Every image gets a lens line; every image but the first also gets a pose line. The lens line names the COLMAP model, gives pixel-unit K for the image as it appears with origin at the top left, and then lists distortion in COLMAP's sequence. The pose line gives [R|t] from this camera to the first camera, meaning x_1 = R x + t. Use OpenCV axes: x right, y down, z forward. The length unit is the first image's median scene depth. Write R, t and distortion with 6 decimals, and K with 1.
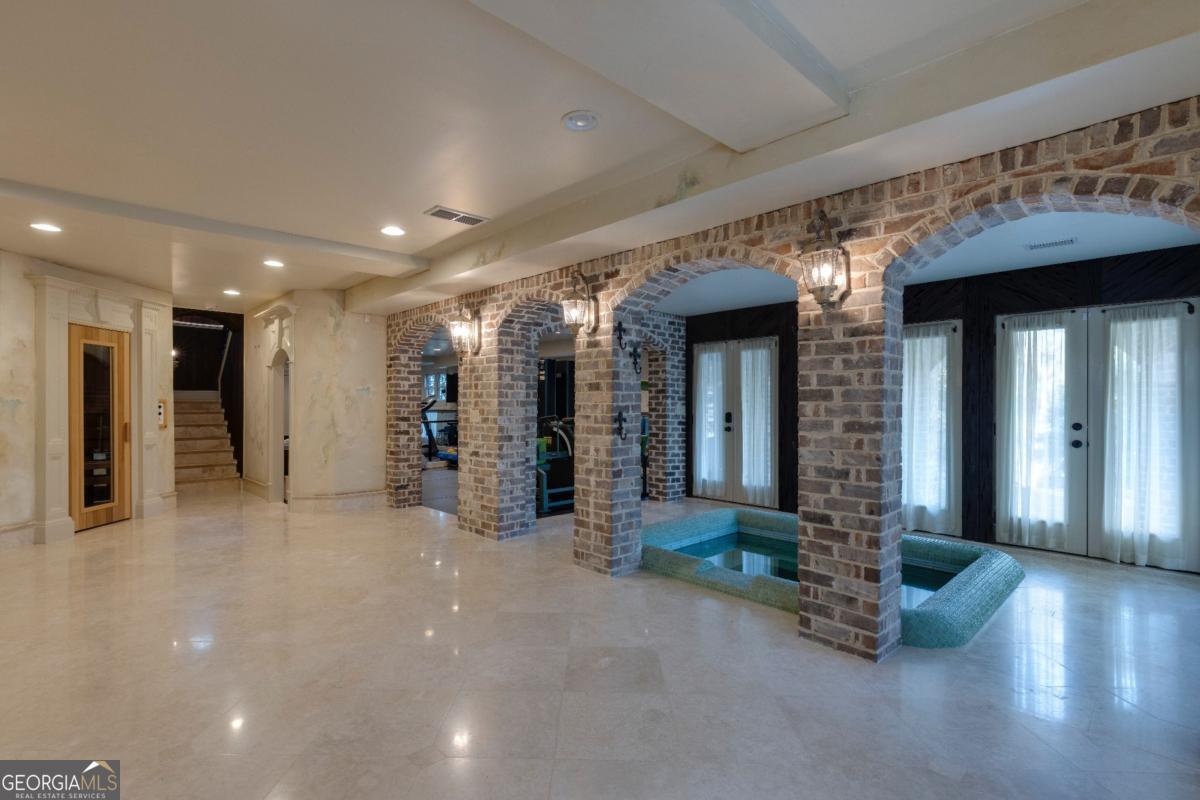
lens RADIAL K [[554.9, 0, 594.8], [0, 554.9, 404.8], [0, 0, 1]] dist [0.003435, -0.000025]
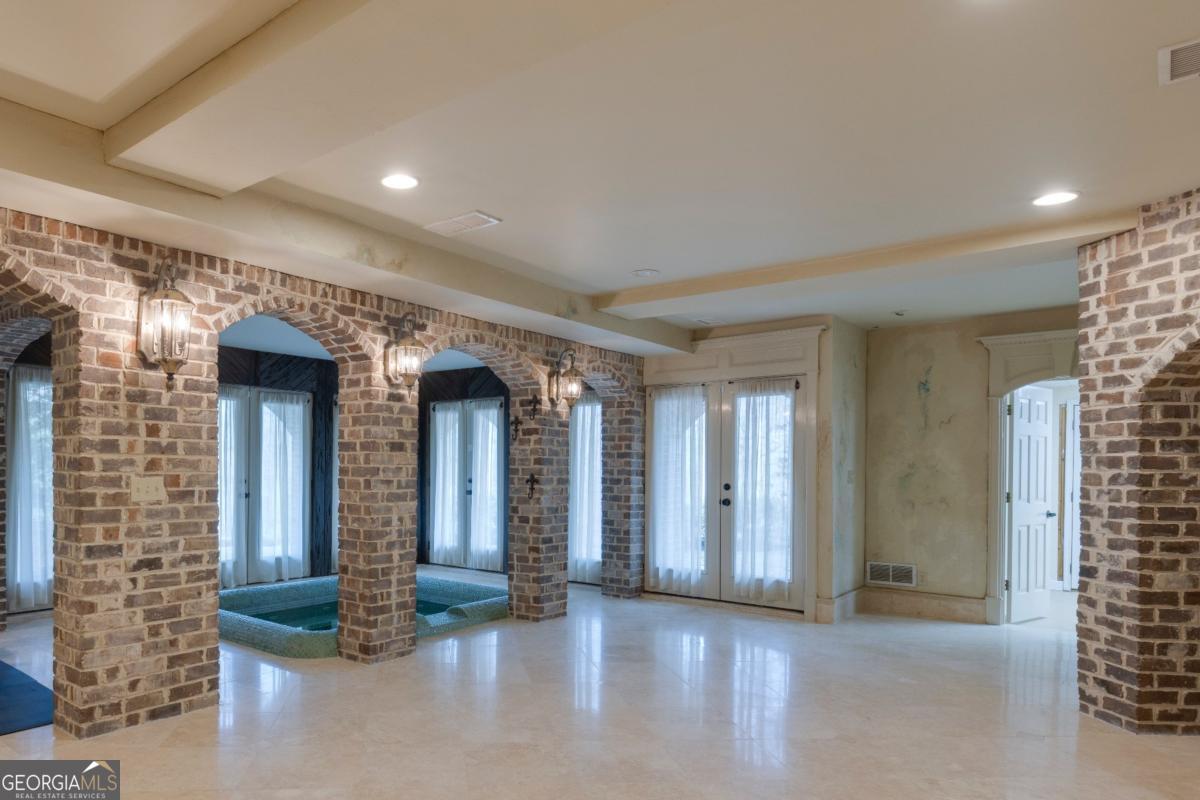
lens RADIAL K [[713.5, 0, 600.5], [0, 713.5, 473.8], [0, 0, 1]] dist [0.006719, -0.000793]
pose [[-0.188132, -0.011874, 0.982072, -1.109944], [-0.006679, 0.999919, 0.010810, -0.004281], [-0.982121, -0.004526, -0.188196, 0.858618]]
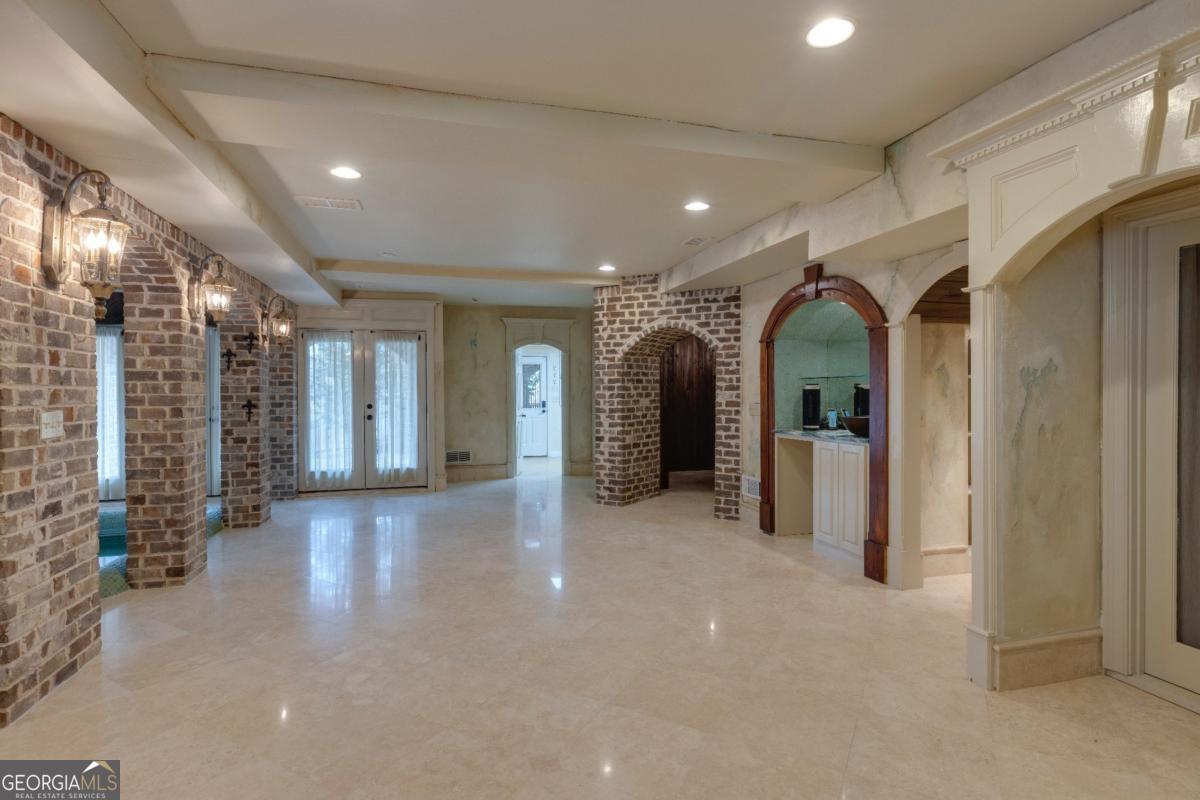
lens RADIAL K [[508.4, 0, 601.6], [0, 508.4, 395.1], [0, 0, 1]] dist [0.001149, 0.000111]
pose [[-0.893481, -0.000983, 0.449100, -0.945379], [0.003293, 0.999956, 0.008740, -0.006719], [-0.449089, 0.009288, -0.893439, 1.392248]]
